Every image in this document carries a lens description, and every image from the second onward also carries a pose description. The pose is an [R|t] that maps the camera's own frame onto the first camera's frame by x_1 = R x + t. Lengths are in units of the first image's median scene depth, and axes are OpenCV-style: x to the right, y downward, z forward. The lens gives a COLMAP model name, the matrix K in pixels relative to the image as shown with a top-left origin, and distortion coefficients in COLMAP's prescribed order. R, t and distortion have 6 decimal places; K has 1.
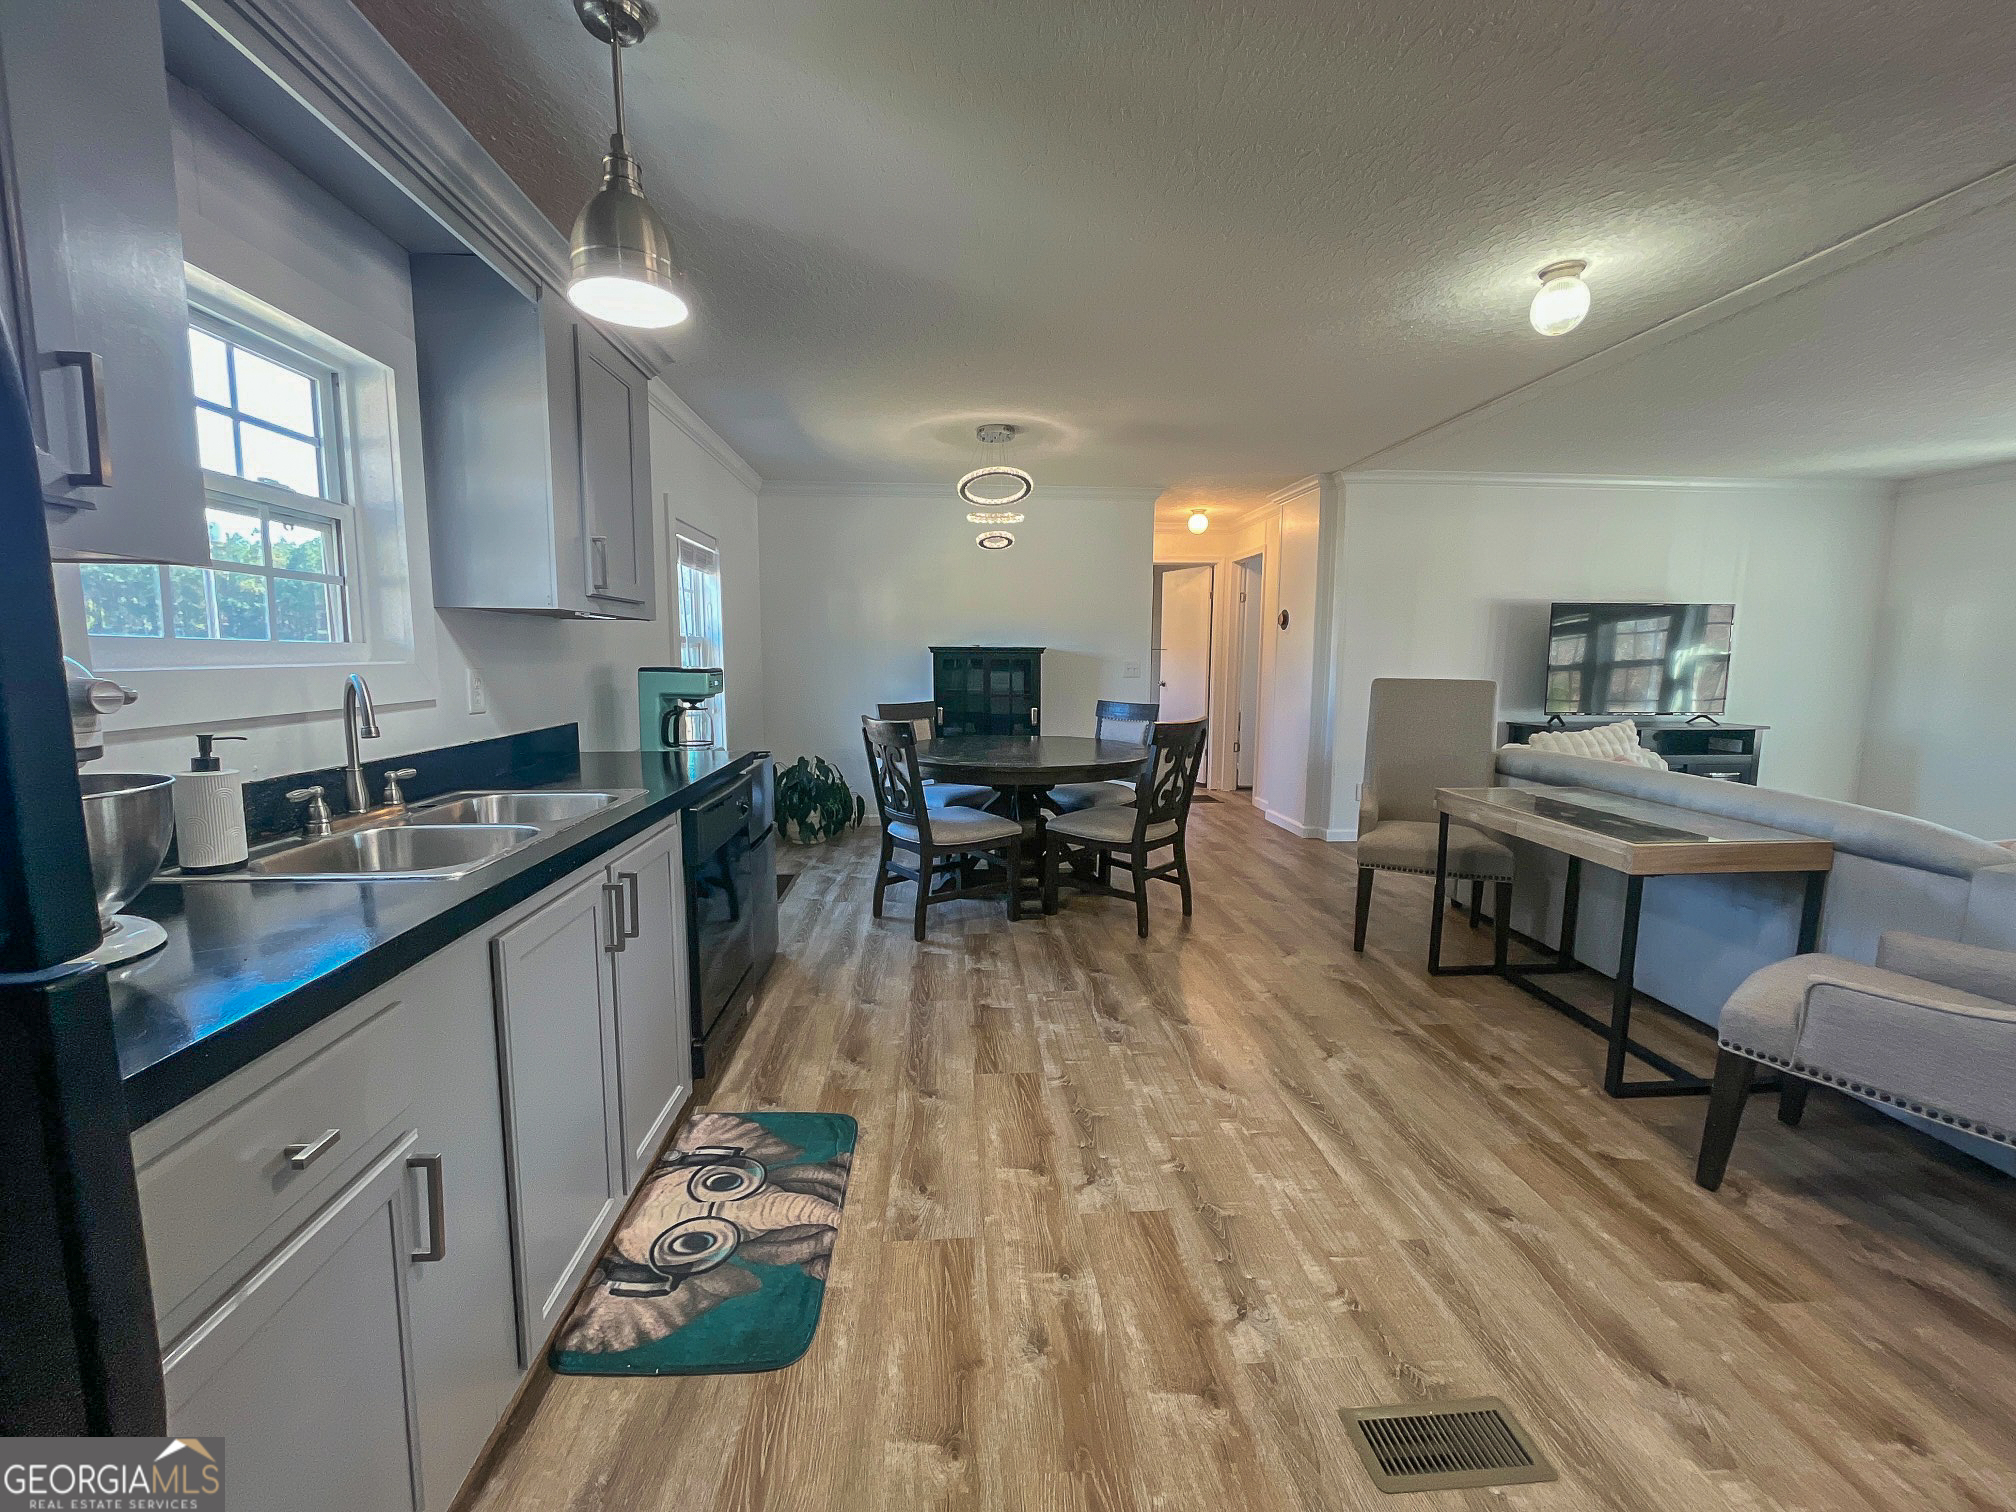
lens RADIAL K [[814.9, 0, 996.2], [0, 814.9, 752.5], [0, 0, 1]] dist [-0.005272, 0.000848]
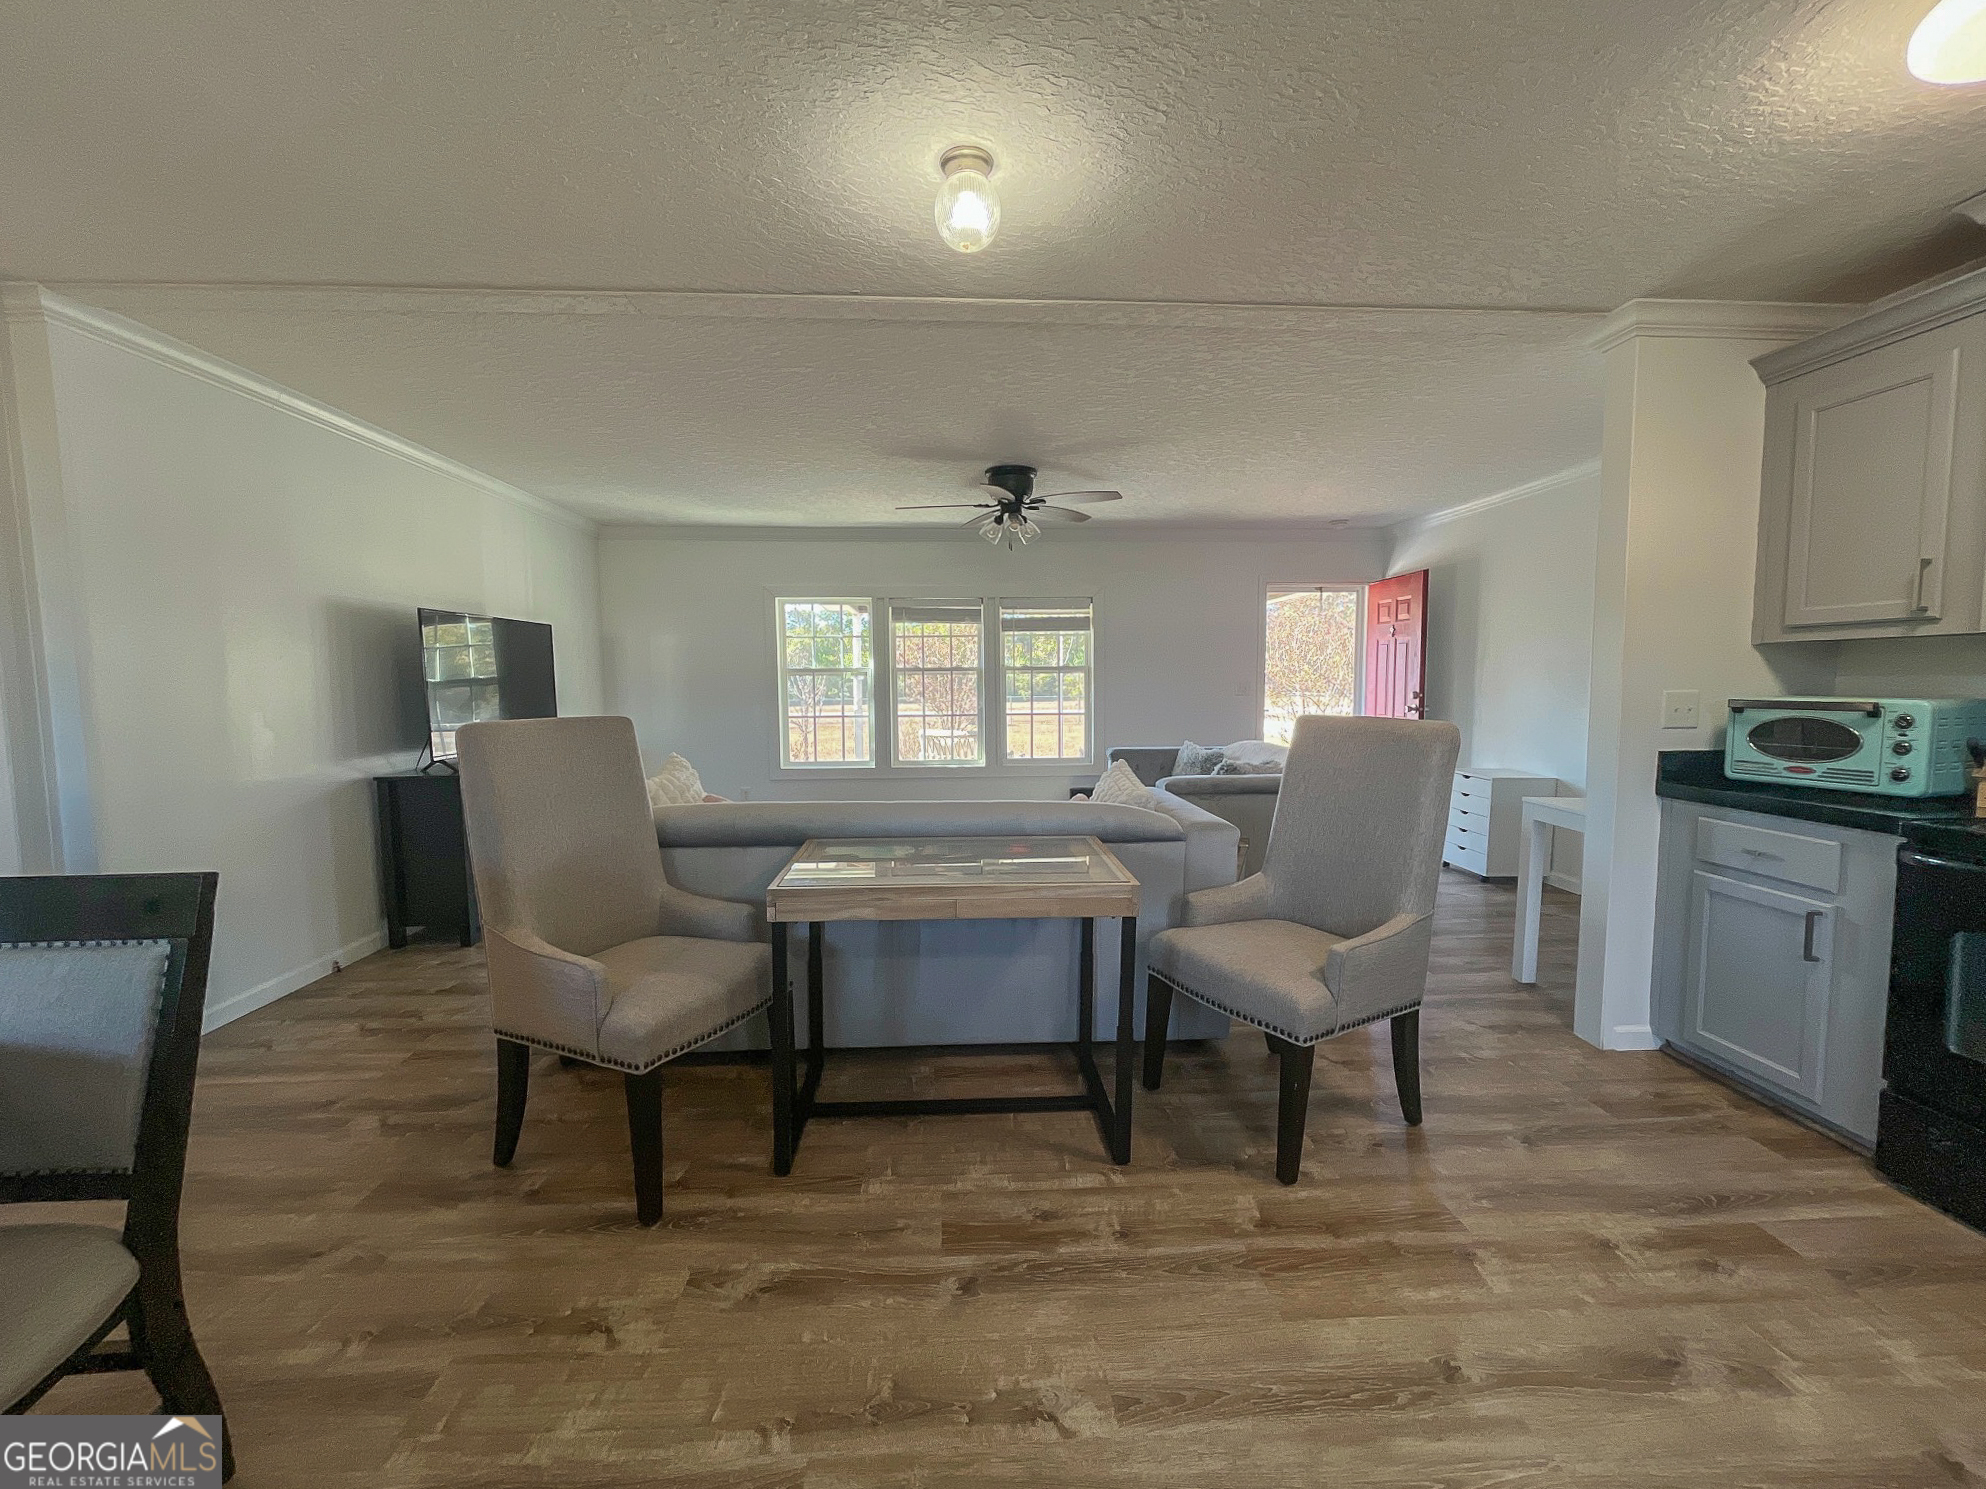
lens RADIAL K [[802.7, 0, 999.1], [0, 802.7, 744.0], [0, 0, 1]] dist [-0.005272, 0.000848]
pose [[0.010537, -0.089824, 0.995902, -0.078610], [0.127562, 0.987941, 0.087756, -0.121098], [-0.991775, 0.126115, 0.021868, 0.971243]]
